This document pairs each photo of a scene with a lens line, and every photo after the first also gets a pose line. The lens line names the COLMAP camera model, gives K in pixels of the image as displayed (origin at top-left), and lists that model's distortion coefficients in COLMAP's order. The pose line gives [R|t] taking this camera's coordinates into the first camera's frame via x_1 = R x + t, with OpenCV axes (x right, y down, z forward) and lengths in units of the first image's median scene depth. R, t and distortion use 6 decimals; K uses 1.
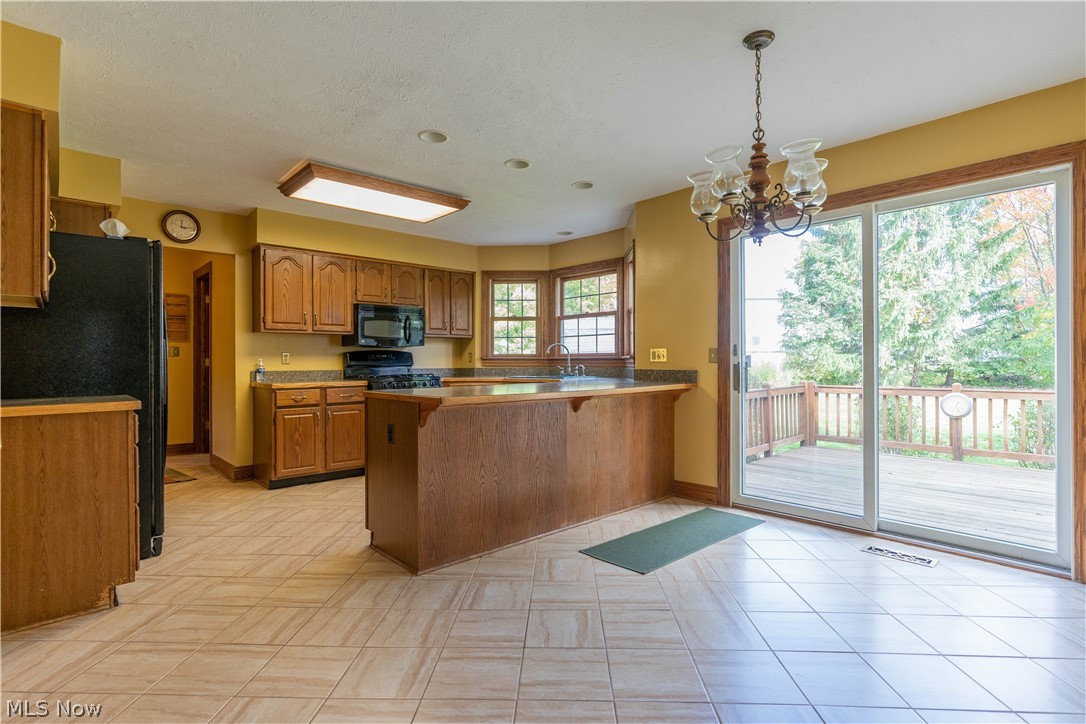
lens RADIAL K [[512.0, 0, 538.6], [0, 512.0, 363.7], [0, 0, 1]] dist [0.001892, 0.000516]
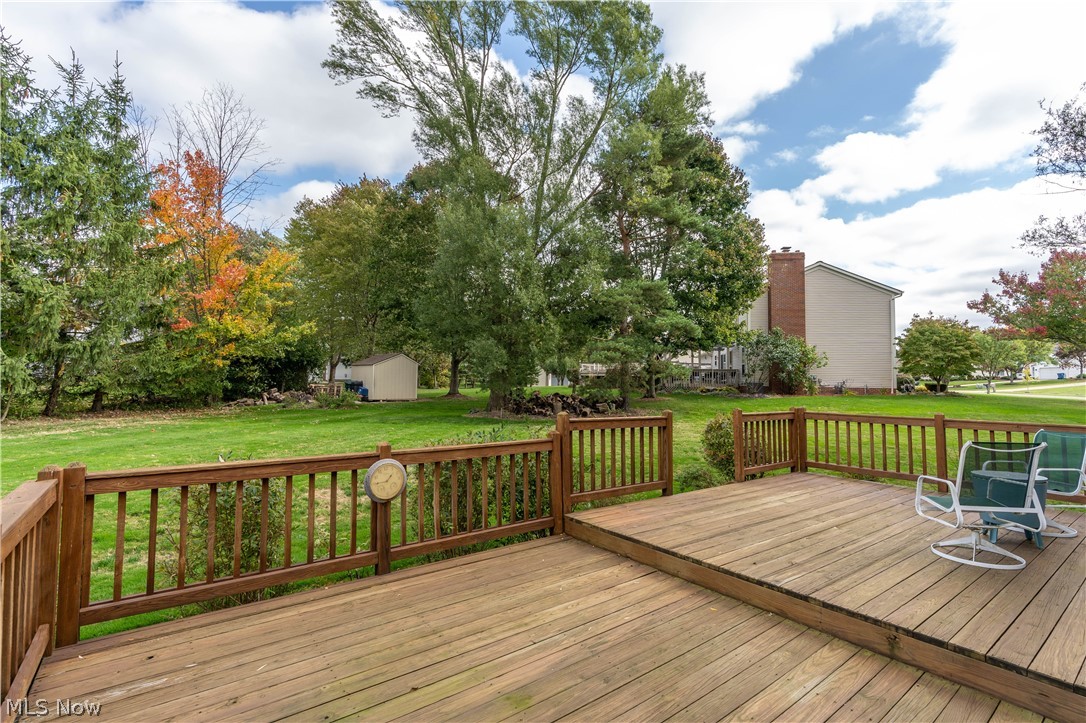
lens RADIAL K [[501.4, 0, 544.4], [0, 501.4, 359.6], [0, 0, 1]] dist [-0.001721, 0.000418]
pose [[0.096923, 0.041587, 0.994423, 0.202566], [-0.008855, 0.999123, -0.040921, -0.031714], [-0.995253, -0.004839, 0.097206, 0.629855]]
